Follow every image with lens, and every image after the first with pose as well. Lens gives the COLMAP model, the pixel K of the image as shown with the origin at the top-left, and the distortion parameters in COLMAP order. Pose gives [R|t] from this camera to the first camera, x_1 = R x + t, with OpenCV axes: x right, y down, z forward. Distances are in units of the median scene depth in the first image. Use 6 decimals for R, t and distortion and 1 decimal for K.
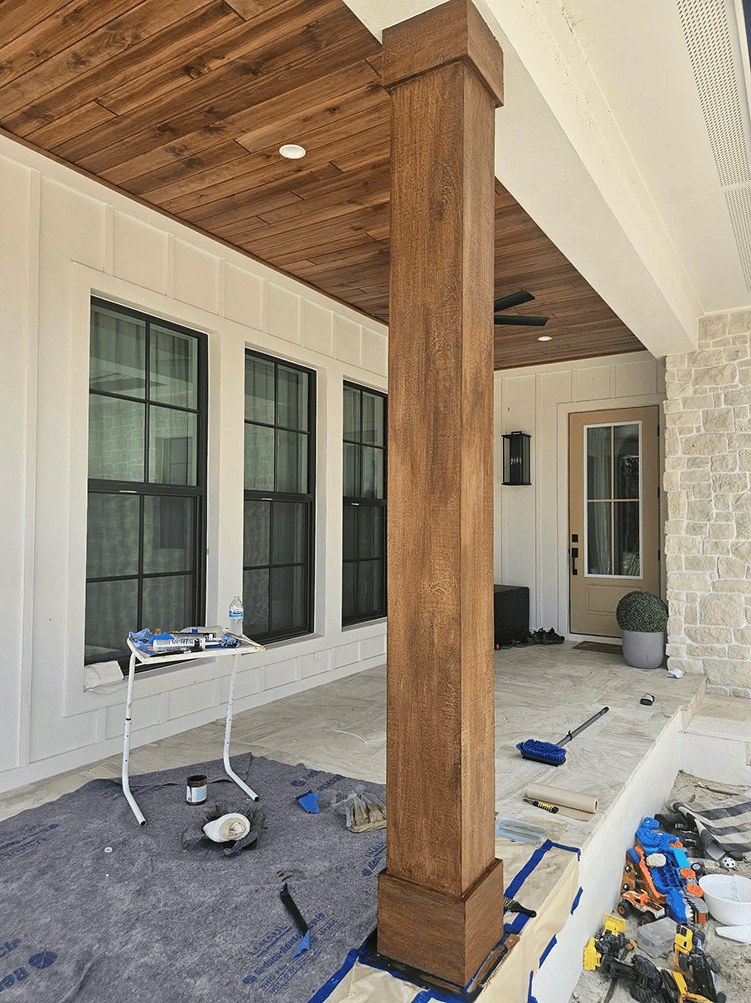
lens RADIAL K [[668.4, 0, 380.4], [0, 668.4, 496.9], [0, 0, 1]] dist [0.104343, -0.076092]
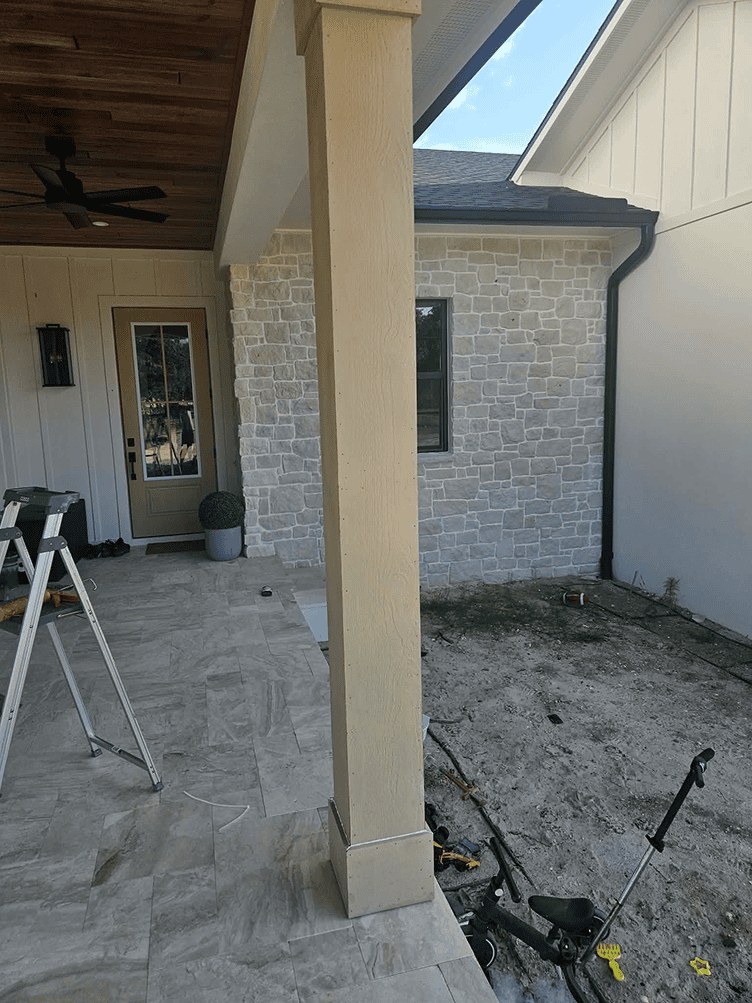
lens RADIAL K [[666.7, 0, 373.5], [0, 666.7, 484.6], [0, 0, 1]] dist [0.098178, -0.072368]
pose [[0.692420, -0.128415, 0.709975, -0.206343], [0.004243, 0.984741, 0.173974, -0.057714], [-0.721482, -0.117451, 0.682399, 0.104331]]
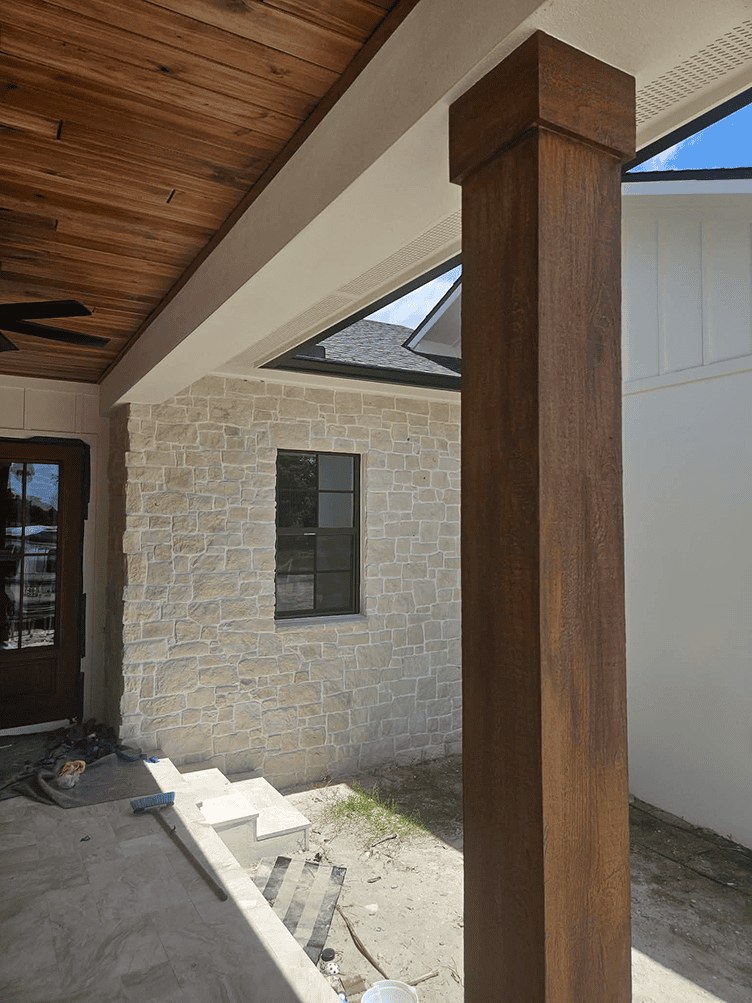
lens RADIAL K [[668.4, 0, 380.9], [0, 668.4, 496.9], [0, 0, 1]] dist [0.104343, -0.076092]
pose [[0.483683, 0.035215, 0.874535, -0.207275], [-0.036101, 0.999143, -0.020266, -0.077284], [-0.874498, -0.021770, 0.484539, 0.275253]]
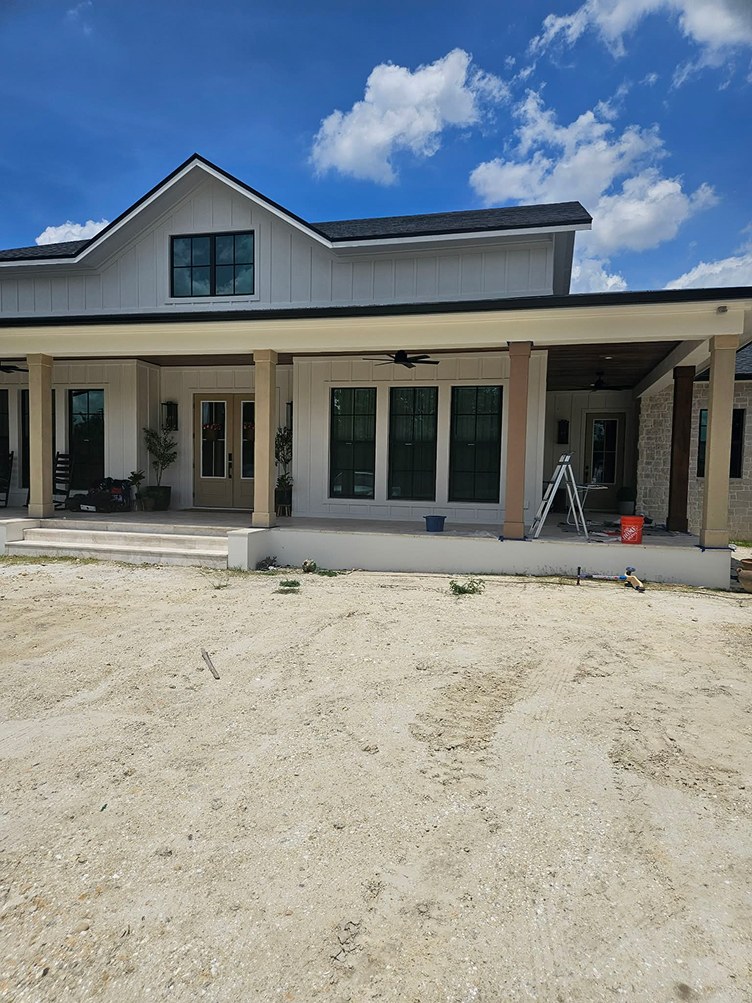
lens RADIAL K [[668.4, 0, 380.9], [0, 668.4, 496.9], [0, 0, 1]] dist [0.104343, -0.076092]
pose [[0.955505, 0.003763, 0.294952, -1.344135], [-0.029046, 0.996259, 0.081387, -0.008079], [-0.293543, -0.086333, 0.952040, -1.263436]]
